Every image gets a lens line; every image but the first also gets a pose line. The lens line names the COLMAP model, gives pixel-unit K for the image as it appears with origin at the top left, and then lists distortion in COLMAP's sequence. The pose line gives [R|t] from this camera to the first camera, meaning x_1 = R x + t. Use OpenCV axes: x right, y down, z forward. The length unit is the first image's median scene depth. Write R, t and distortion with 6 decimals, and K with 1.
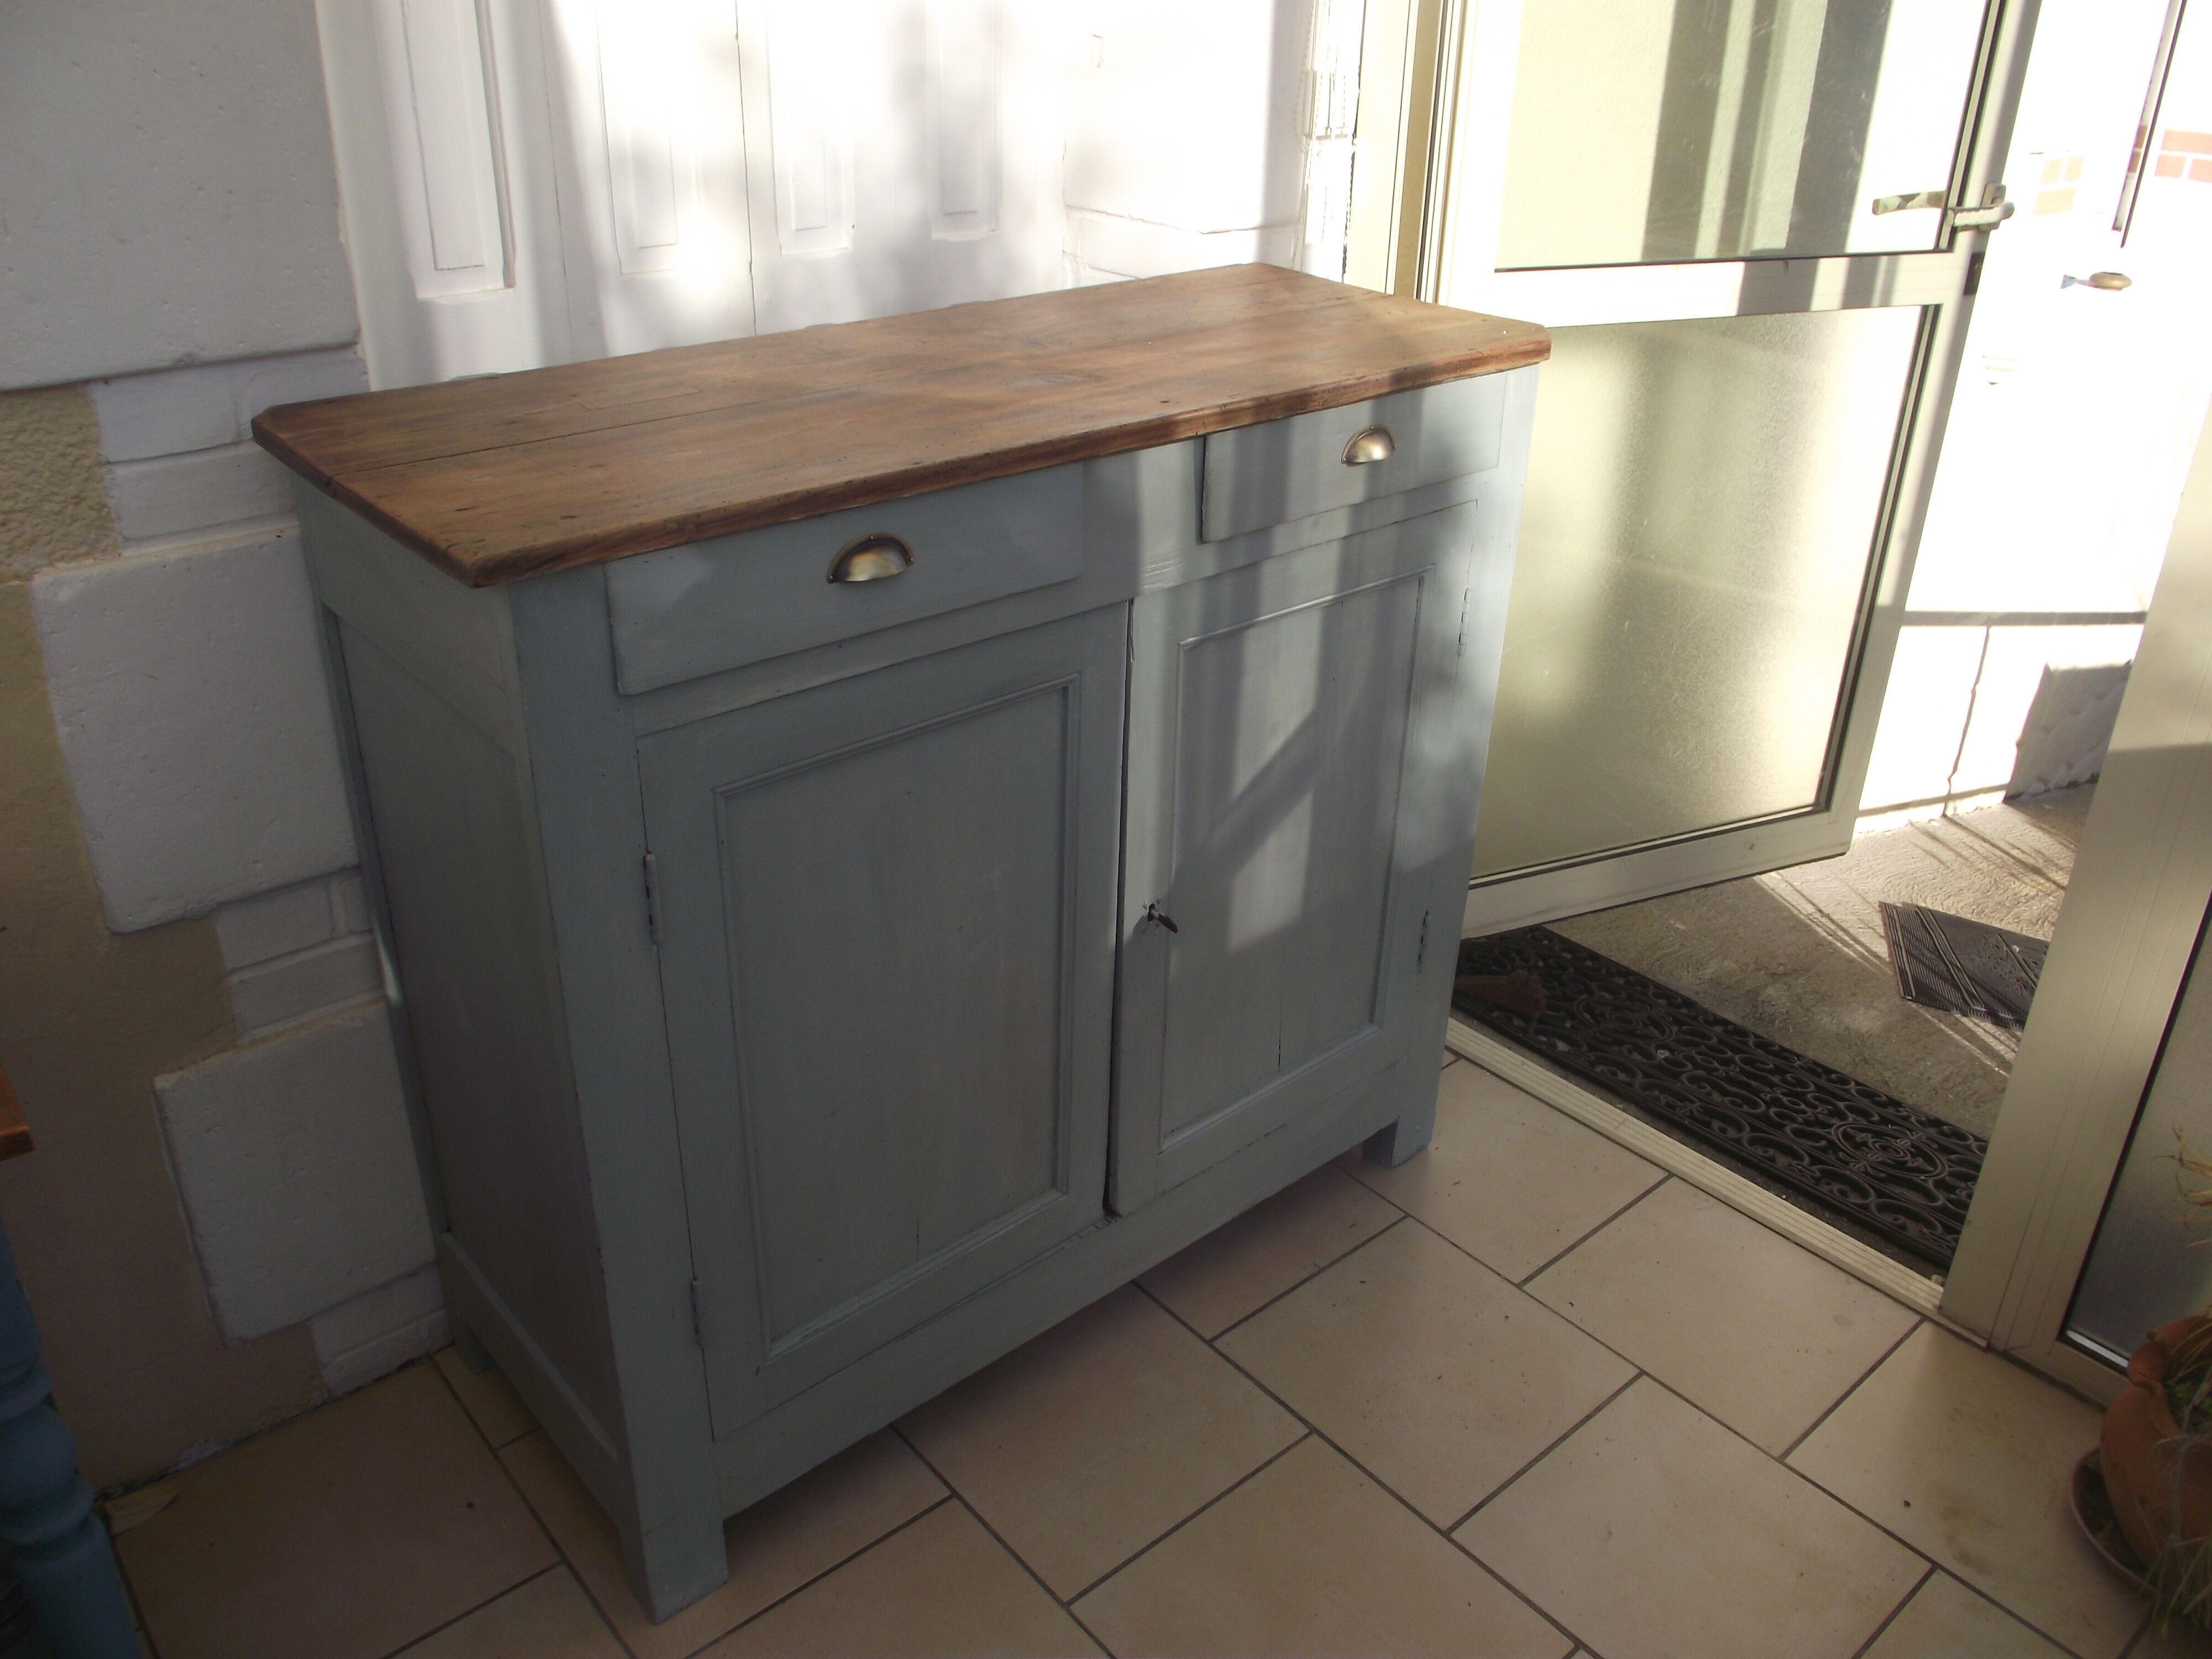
lens RADIAL K [[1733.2, 0, 1111.7], [0, 1733.2, 799.1], [0, 0, 1]] dist [-0.060887, 0.023727]
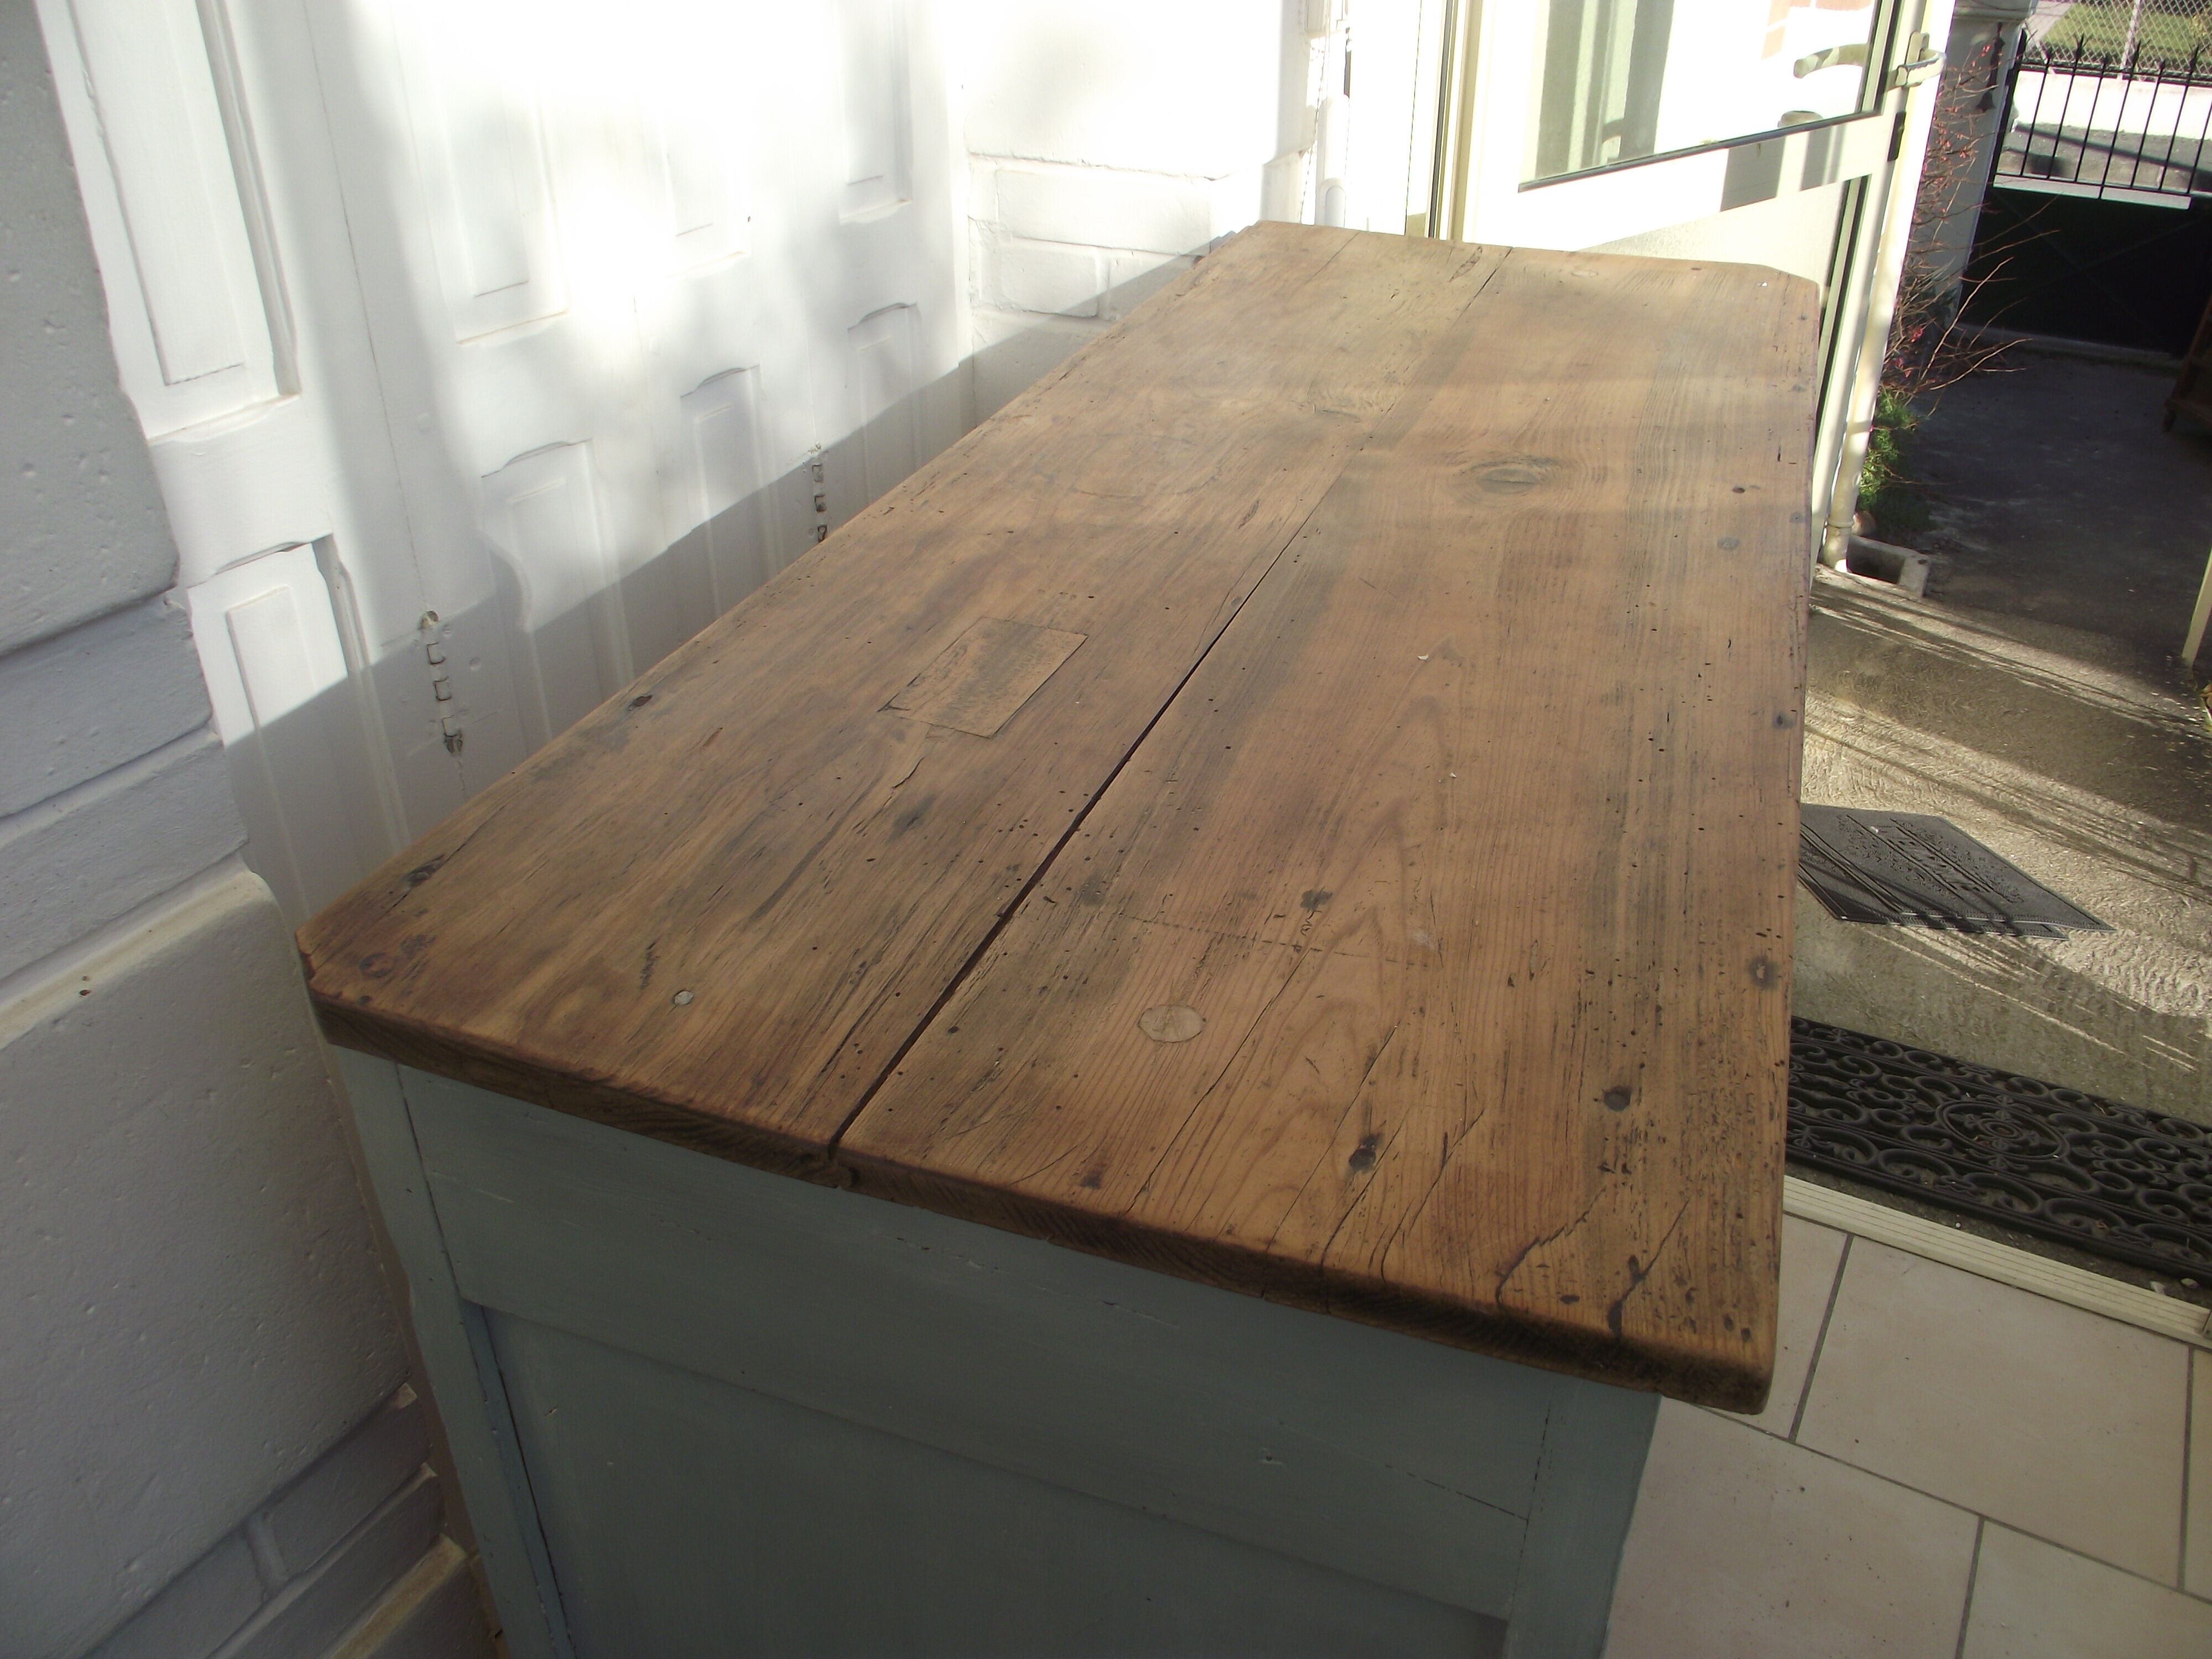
lens RADIAL K [[1733.2, 0, 1111.7], [0, 1733.2, 799.1], [0, 0, 1]] dist [-0.060887, 0.023727]
pose [[0.943879, -0.187902, 0.271633, -0.299216], [0.170923, 0.981603, 0.085095, -0.183455], [-0.282625, -0.033891, 0.958632, 0.402995]]
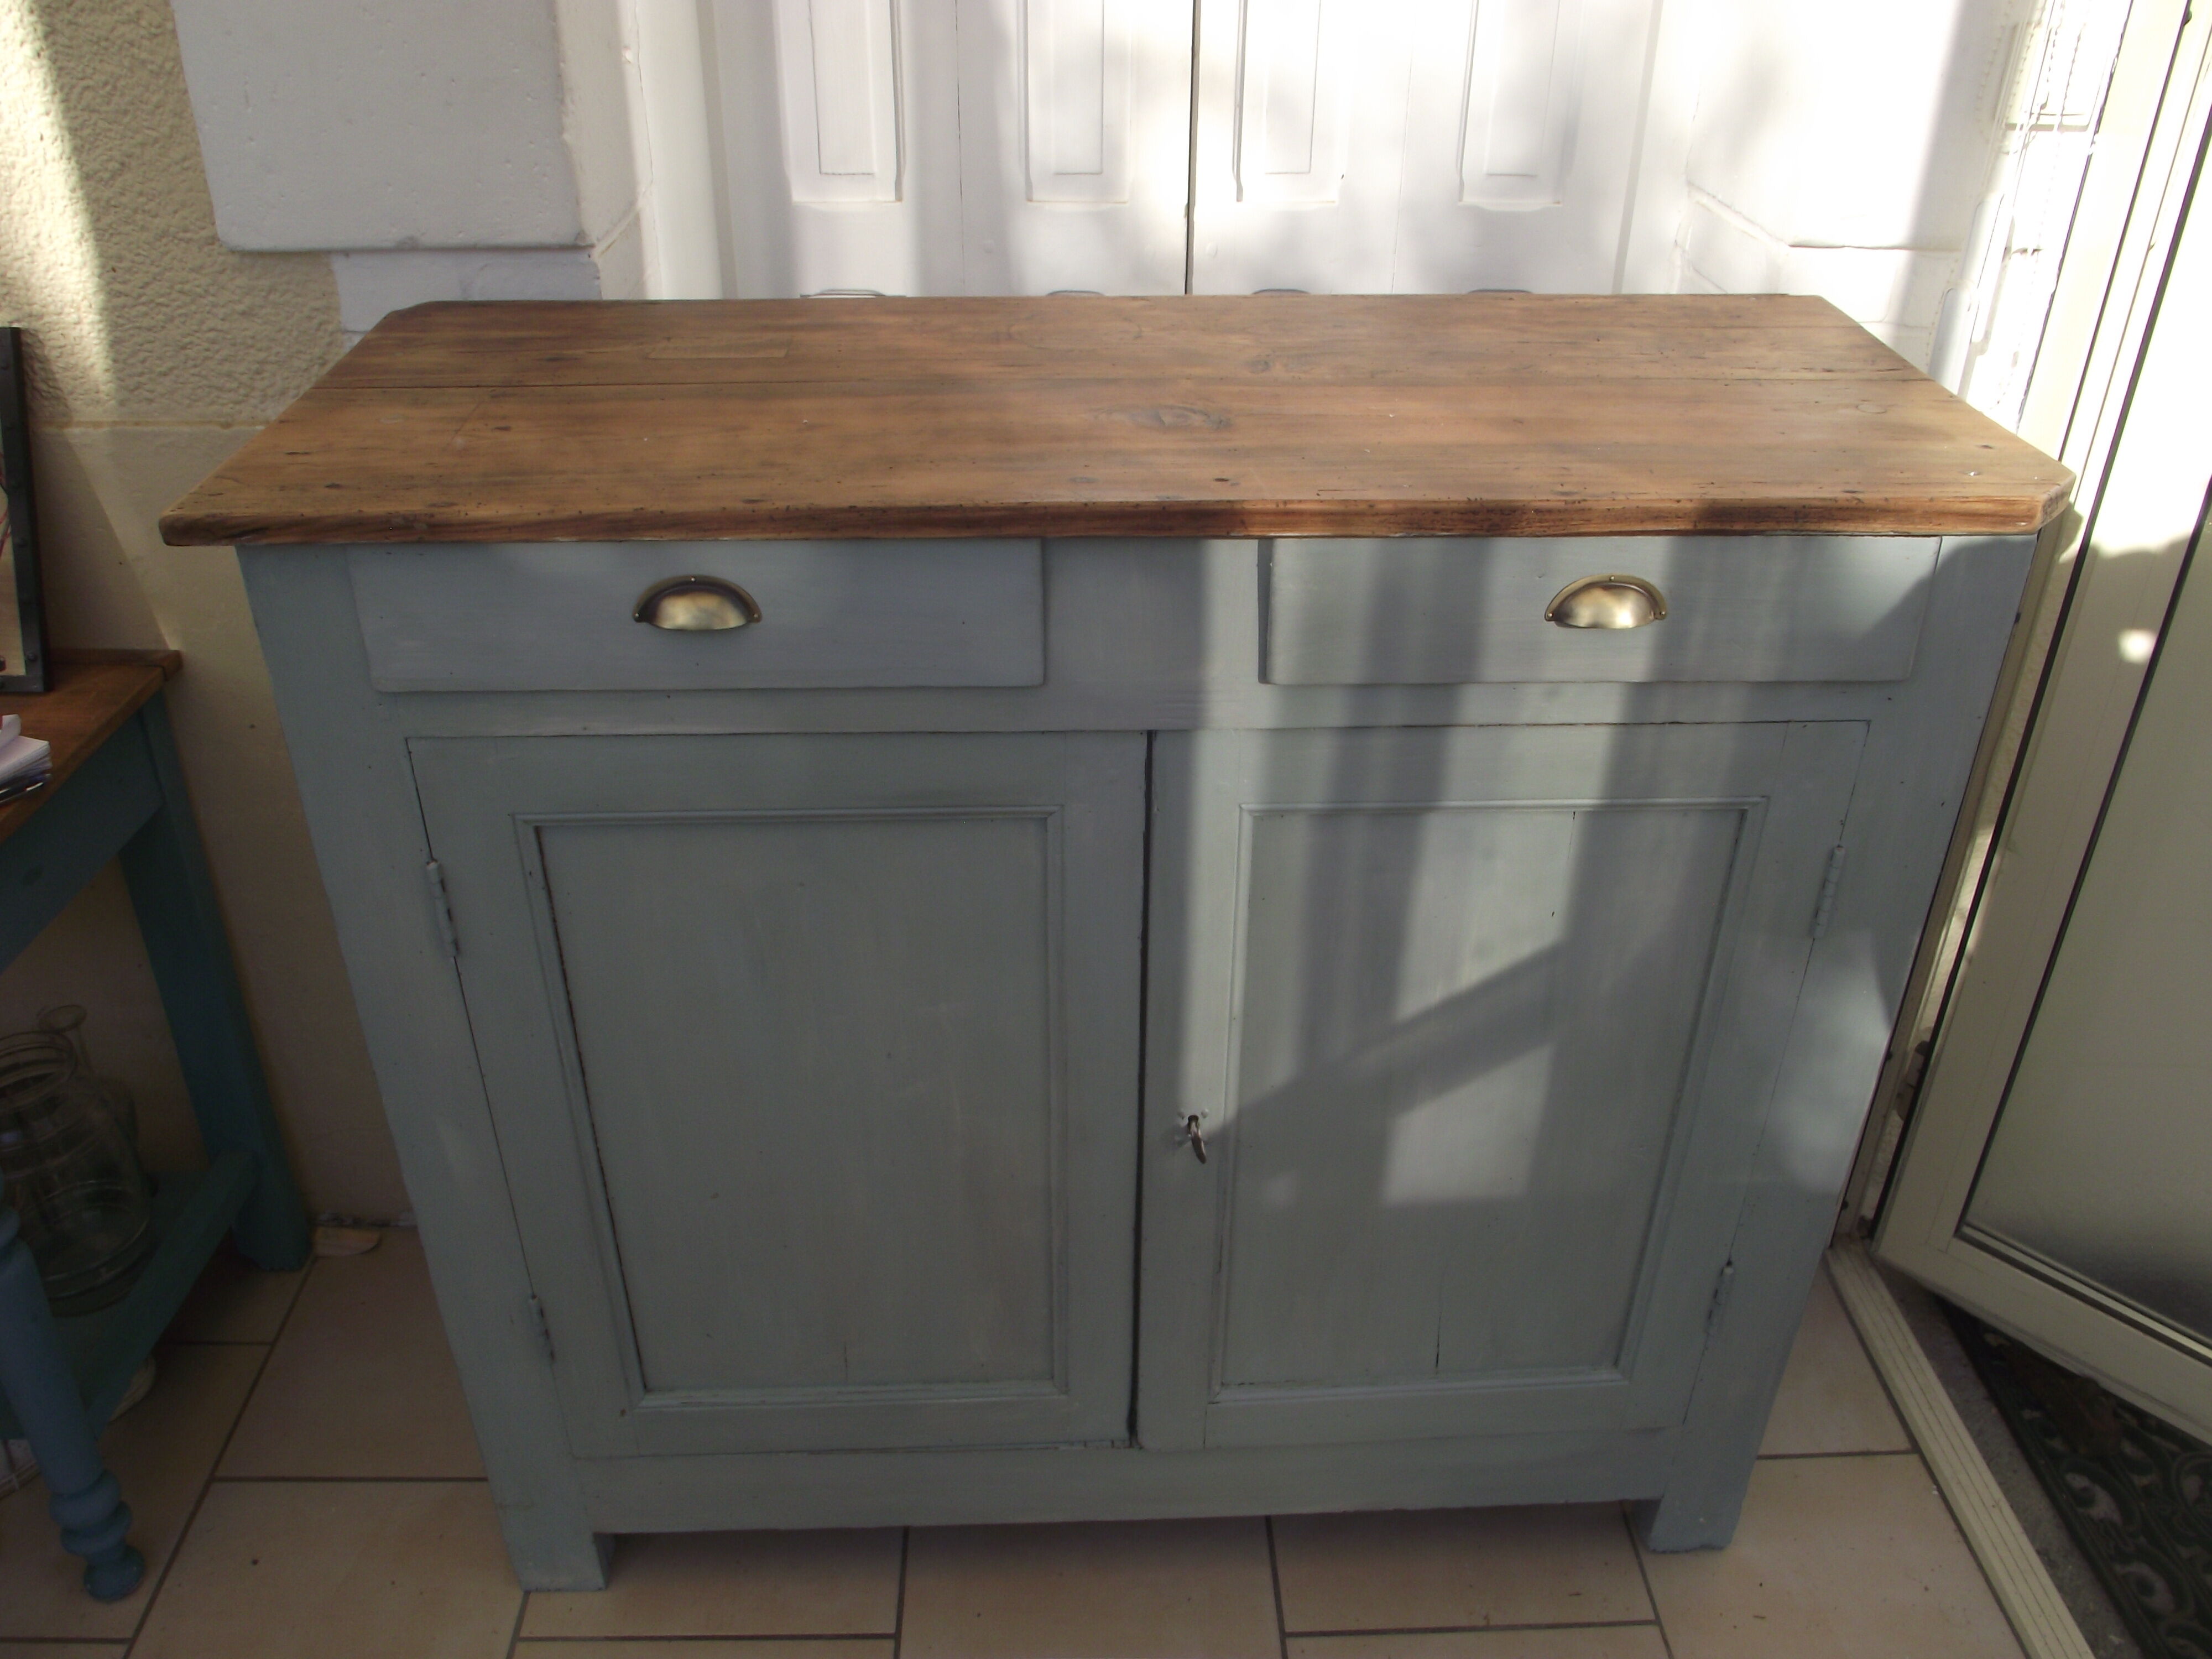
lens RADIAL K [[1733.2, 0, 1111.7], [0, 1733.2, 799.1], [0, 0, 1]] dist [-0.060887, 0.023727]
pose [[0.776895, 0.306195, -0.550162, 0.377991], [-0.275016, 0.951051, 0.140955, -0.171750], [0.566392, 0.041796, 0.823075, 0.351251]]
